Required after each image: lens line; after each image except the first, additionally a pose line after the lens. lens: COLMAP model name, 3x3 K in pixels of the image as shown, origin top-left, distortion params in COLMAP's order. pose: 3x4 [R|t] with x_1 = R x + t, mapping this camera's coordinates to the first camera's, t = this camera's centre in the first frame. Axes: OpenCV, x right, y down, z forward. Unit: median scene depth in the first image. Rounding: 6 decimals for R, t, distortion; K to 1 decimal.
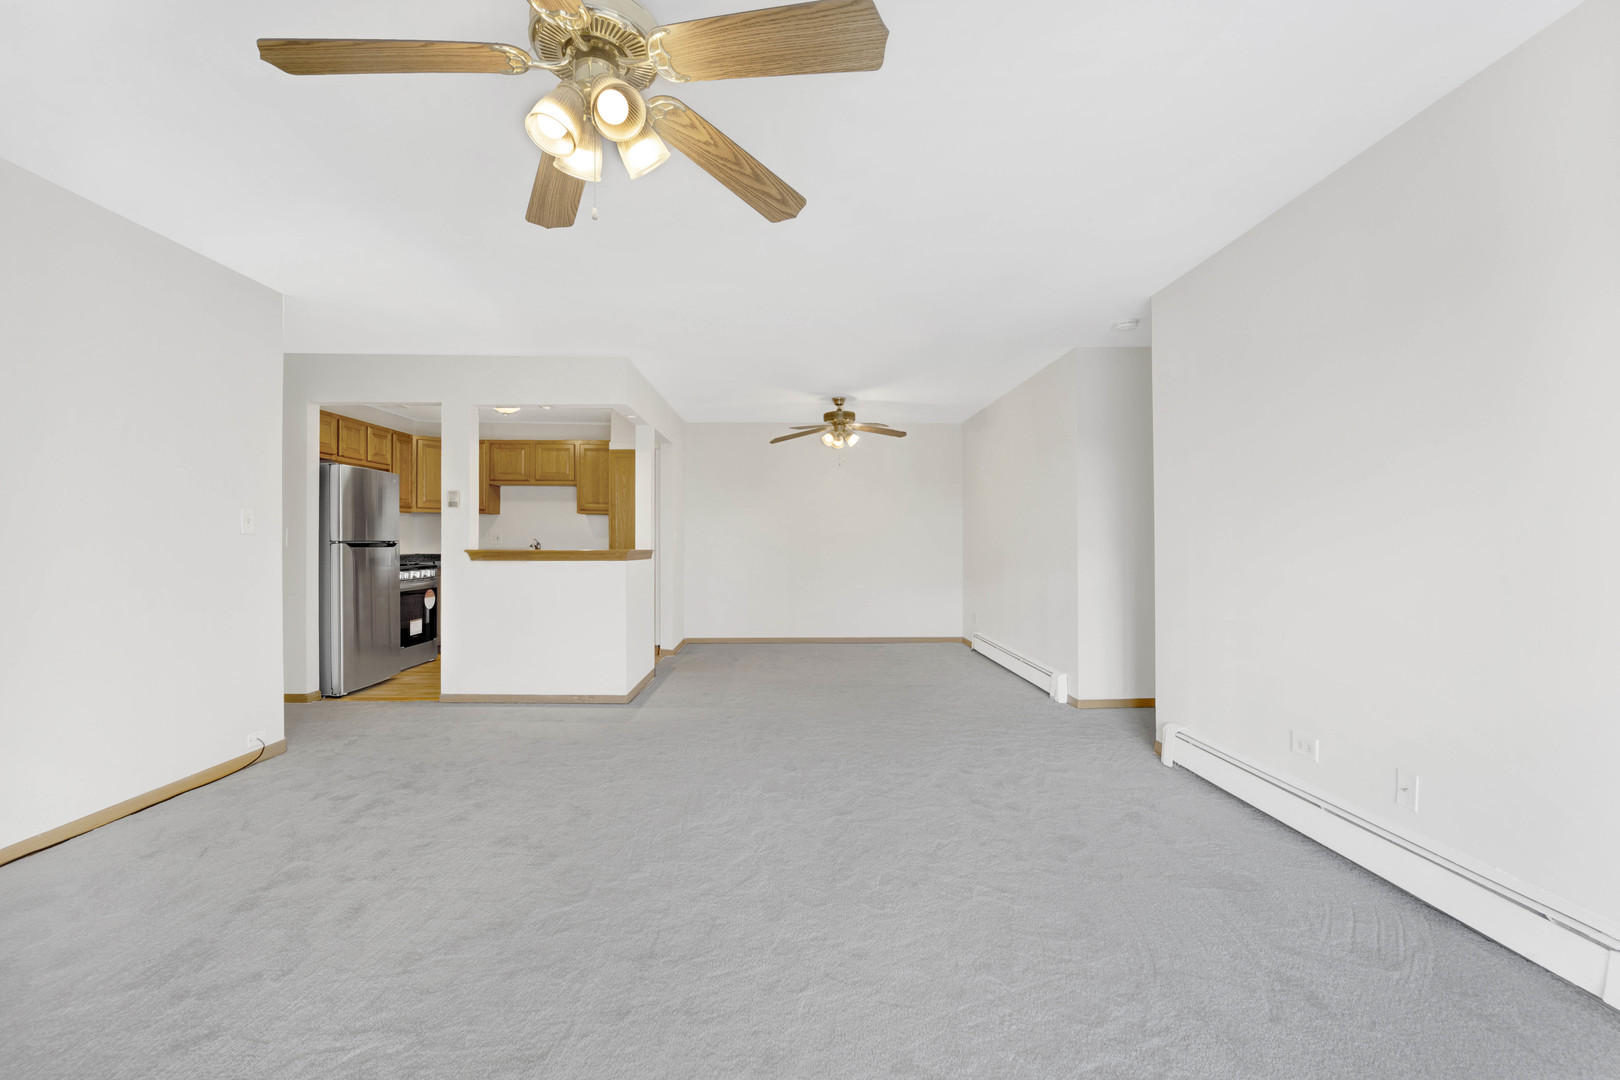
lens RADIAL K [[671.8, 0, 806.9], [0, 671.8, 539.9], [0, 0, 1]] dist [-0.022581, -0.000234]
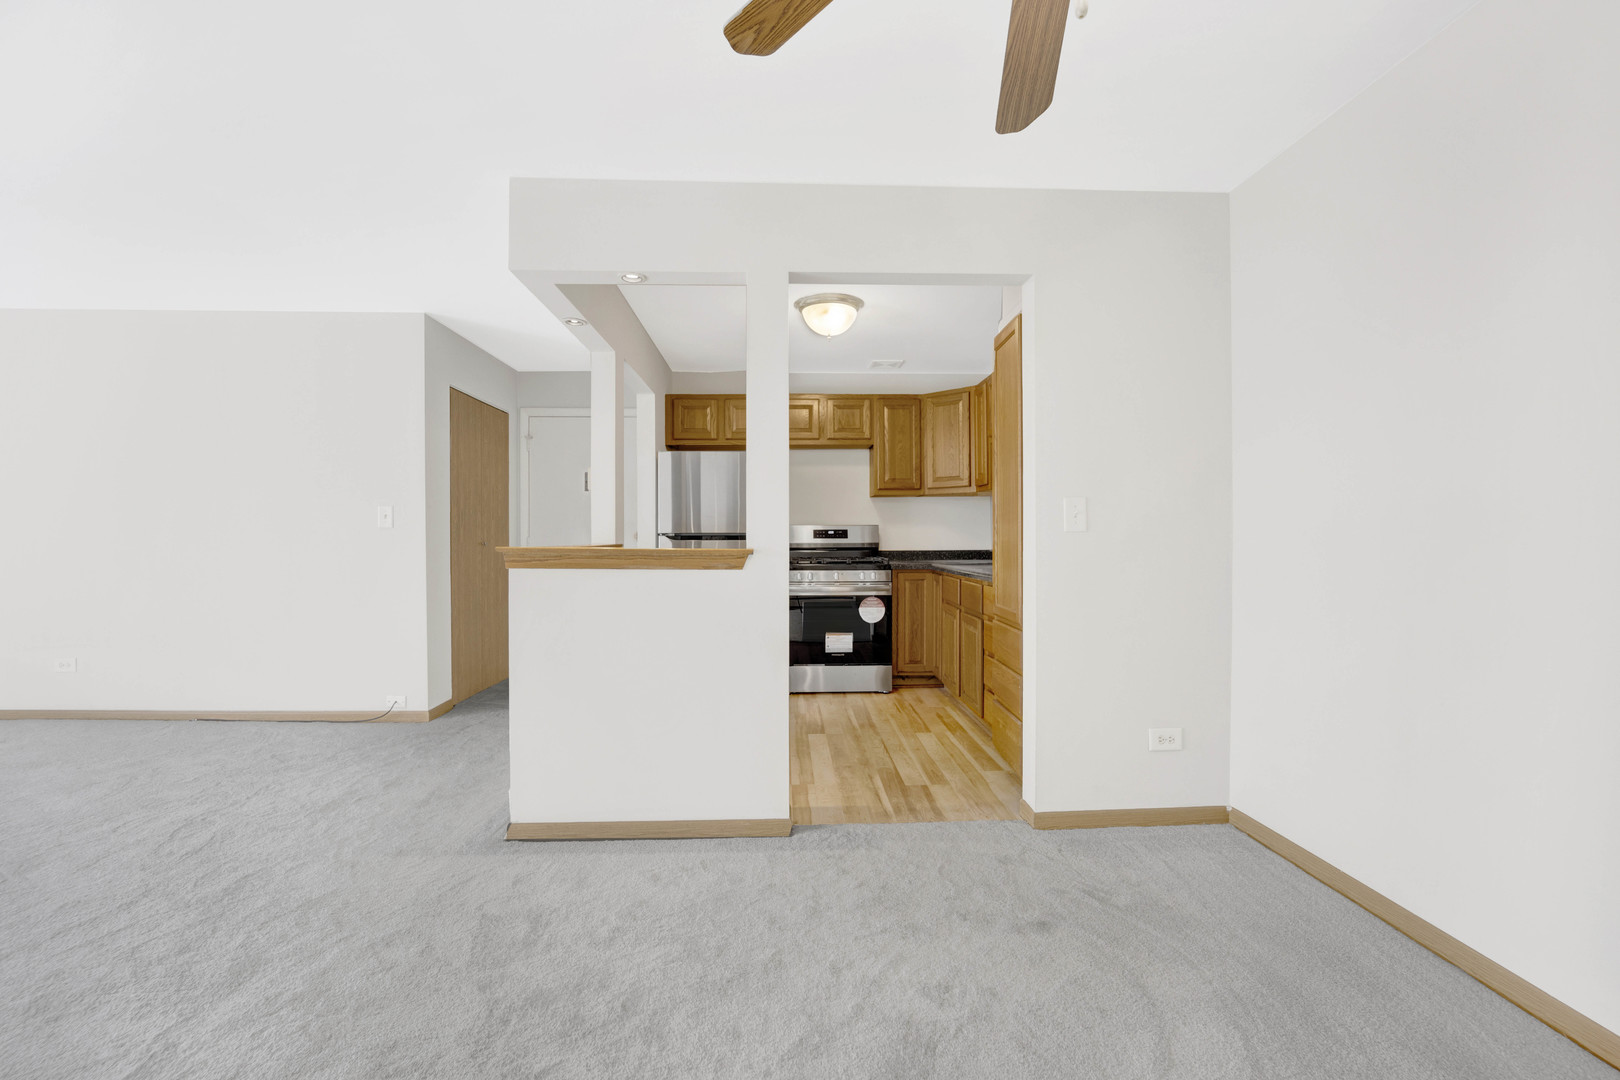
lens RADIAL K [[671.8, 0, 806.9], [0, 671.8, 539.9], [0, 0, 1]] dist [-0.022581, -0.000234]
pose [[0.010204, 0.006243, -0.999928, 0.208322], [0.004530, 0.999970, 0.006289, 0.005278], [0.999938, -0.004593, 0.010176, 0.993719]]
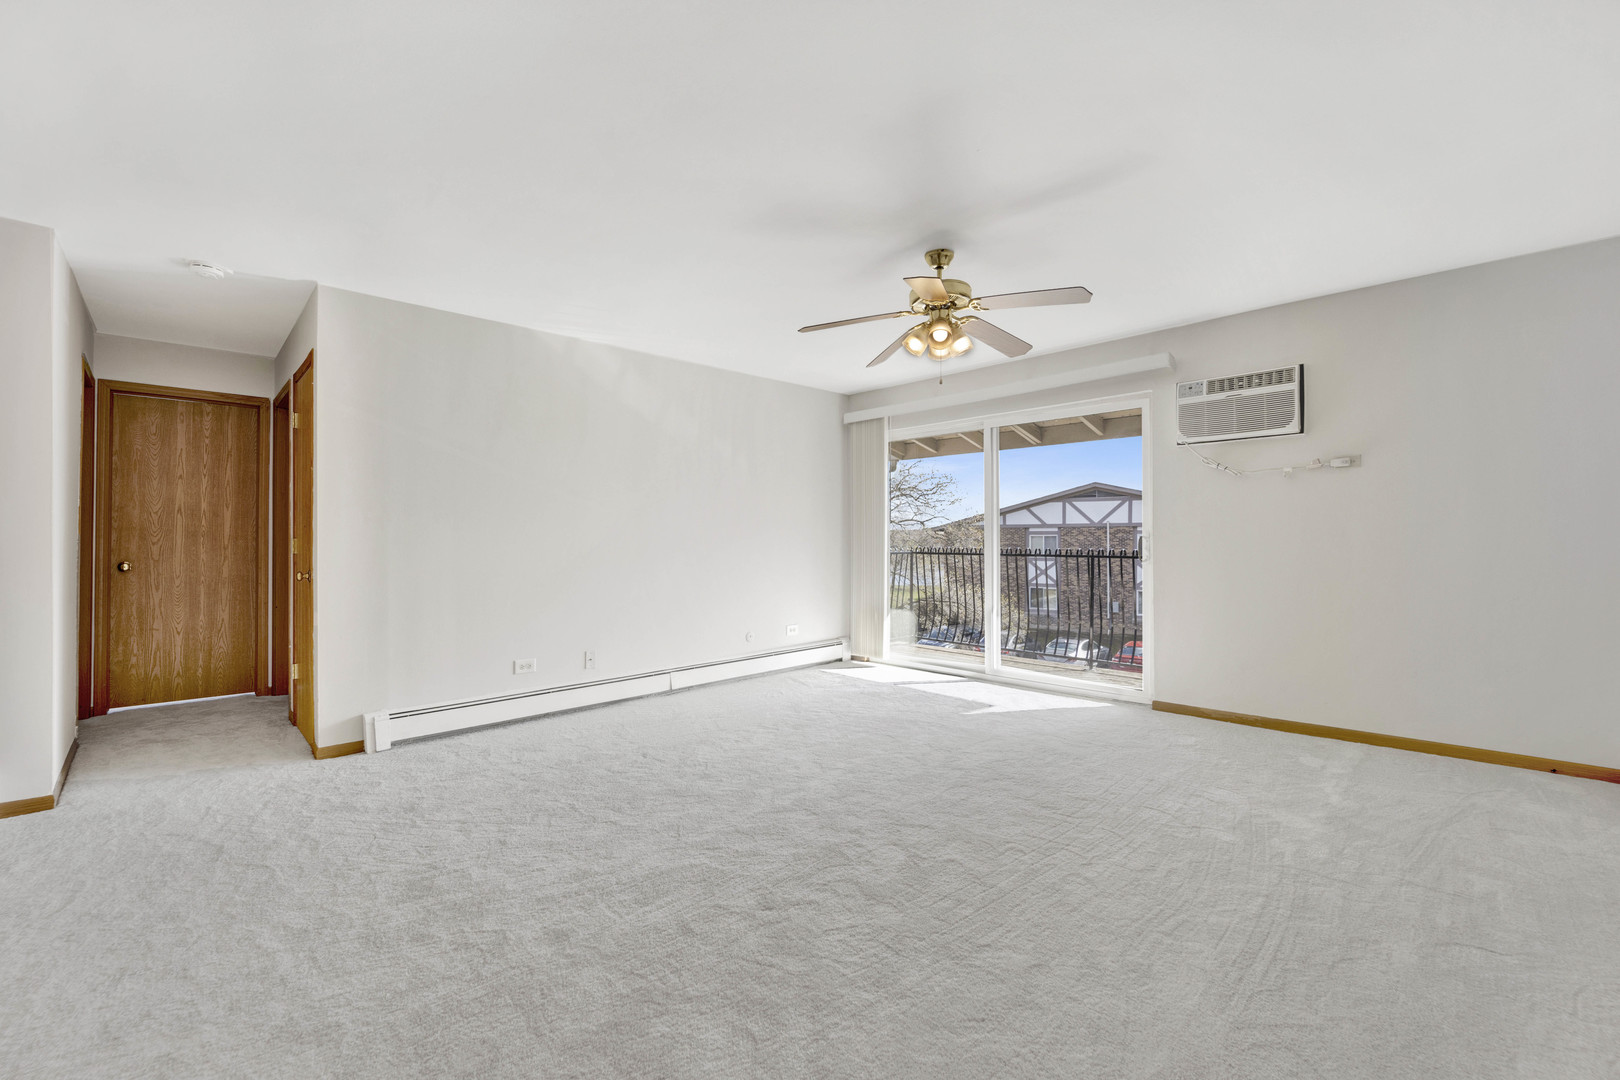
lens RADIAL K [[665.5, 0, 806.0], [0, 665.5, 539.8], [0, 0, 1]] dist [-0.022175, -0.000243]
pose [[-0.671808, 0.005949, 0.740701, -0.400705], [0.003974, 0.999982, -0.004427, 0.004062], [-0.740714, -0.000031, -0.671820, 0.686487]]
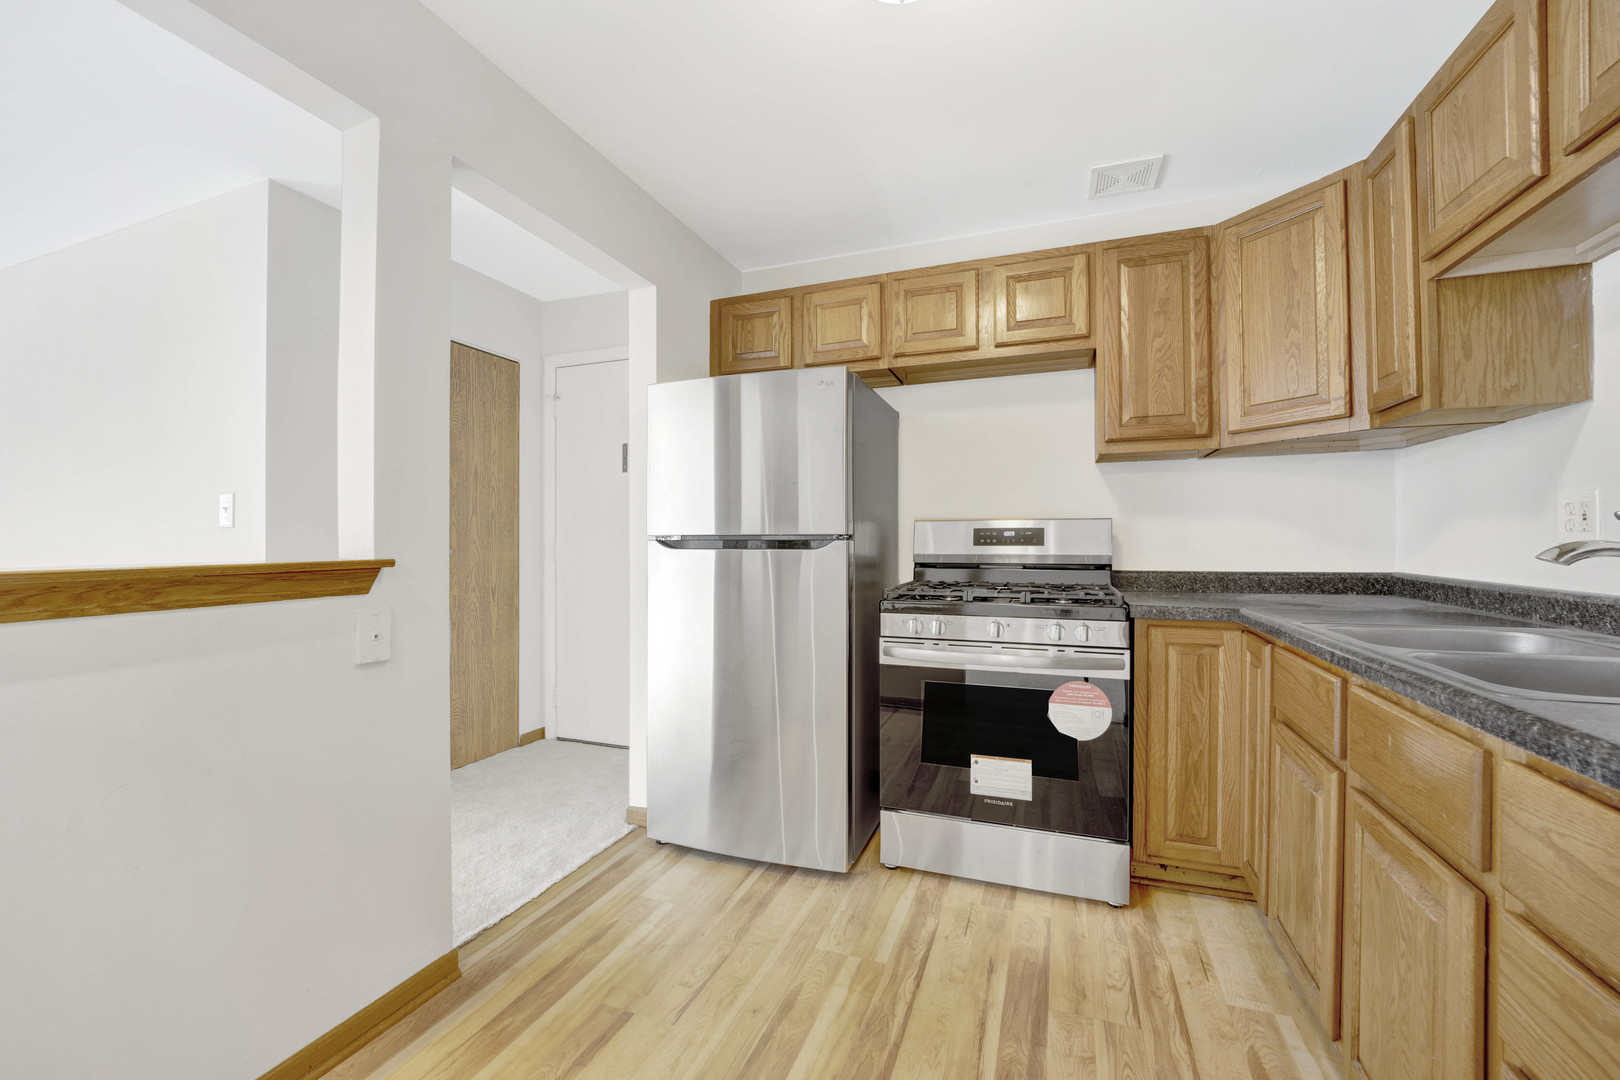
lens RADIAL K [[665.5, 0, 806.0], [0, 665.5, 539.8], [0, 0, 1]] dist [-0.022175, -0.000243]
pose [[-0.379622, -0.001083, -0.925141, -0.229998], [0.004445, 0.999986, -0.002995, 0.005754], [0.925131, -0.005249, -0.379612, 1.080368]]
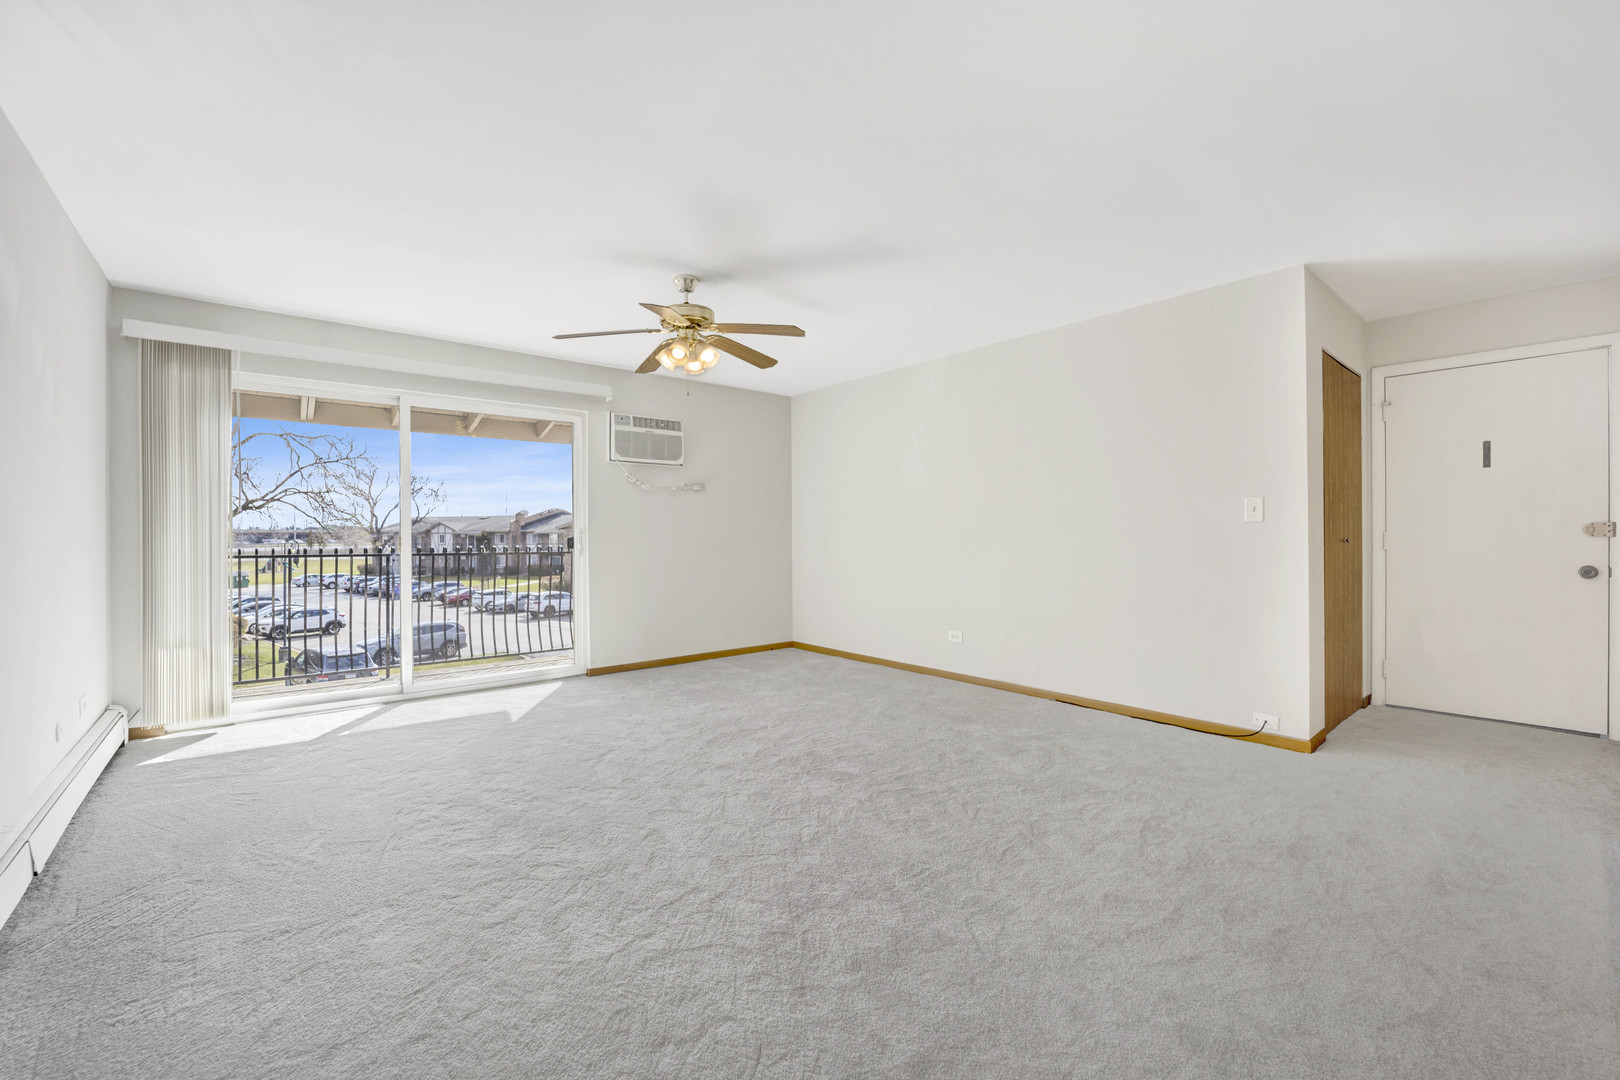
lens RADIAL K [[665.5, 0, 806.0], [0, 665.5, 539.8], [0, 0, 1]] dist [-0.022175, -0.000243]
pose [[-0.785293, 0.009609, -0.619050, 0.206111], [0.008021, 0.999954, 0.005347, 0.005081], [0.619072, -0.000766, -0.785334, 0.784657]]
